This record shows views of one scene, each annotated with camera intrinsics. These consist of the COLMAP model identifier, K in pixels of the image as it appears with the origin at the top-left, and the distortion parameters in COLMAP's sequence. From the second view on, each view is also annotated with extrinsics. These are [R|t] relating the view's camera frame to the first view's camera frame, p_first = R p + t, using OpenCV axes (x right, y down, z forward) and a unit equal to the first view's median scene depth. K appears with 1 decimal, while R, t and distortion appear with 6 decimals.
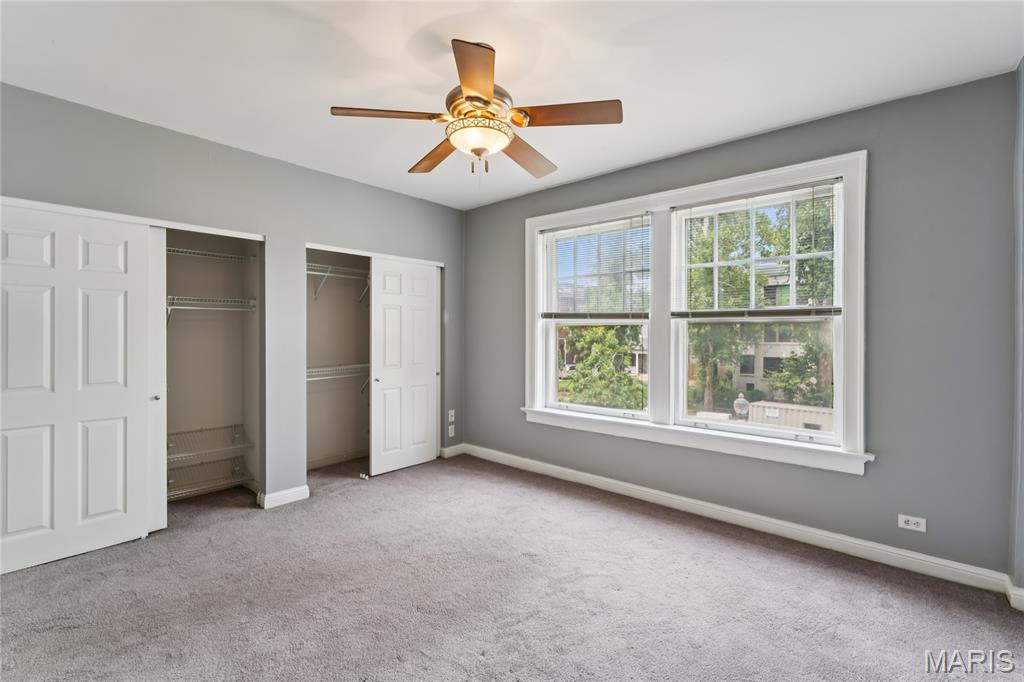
lens RADIAL K [[462.7, 0, 496.1], [0, 462.7, 335.3], [0, 0, 1]] dist [-0.001527, -0.000089]
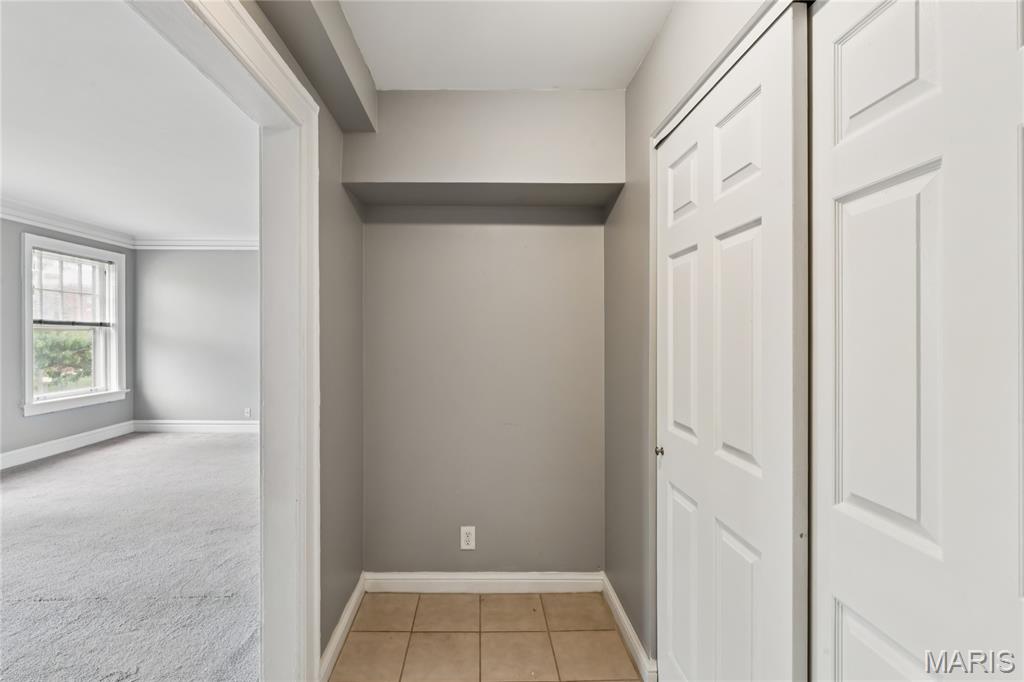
lens RADIAL K [[462.7, 0, 496.1], [0, 462.7, 335.3], [0, 0, 1]] dist [-0.001527, -0.000089]
pose [[-0.733937, -0.003605, 0.679208, -1.636369], [-0.004982, 0.999988, -0.000075, -0.011920], [-0.679199, -0.003439, -0.733946, 1.136932]]
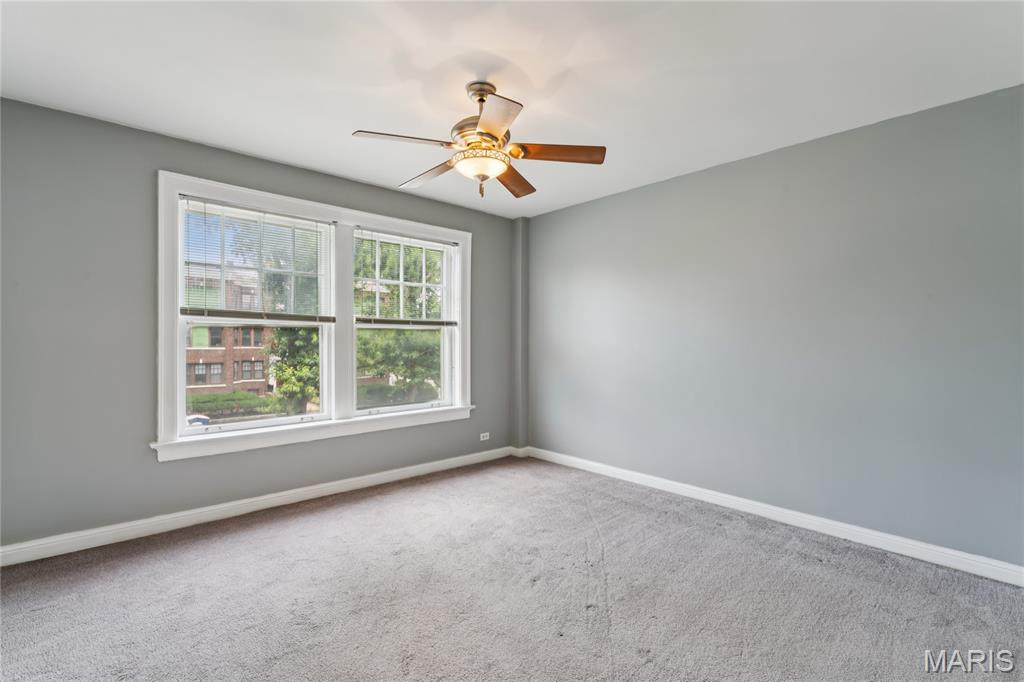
lens RADIAL K [[479.8, 0, 512.0], [0, 479.8, 341.0], [0, 0, 1]] dist [-0.000292, 0.000267]
pose [[0.081670, -0.005514, 0.996644, -0.806370], [0.000059, 0.999985, 0.005528, 0.000585], [-0.996659, -0.000393, 0.081669, 0.551352]]
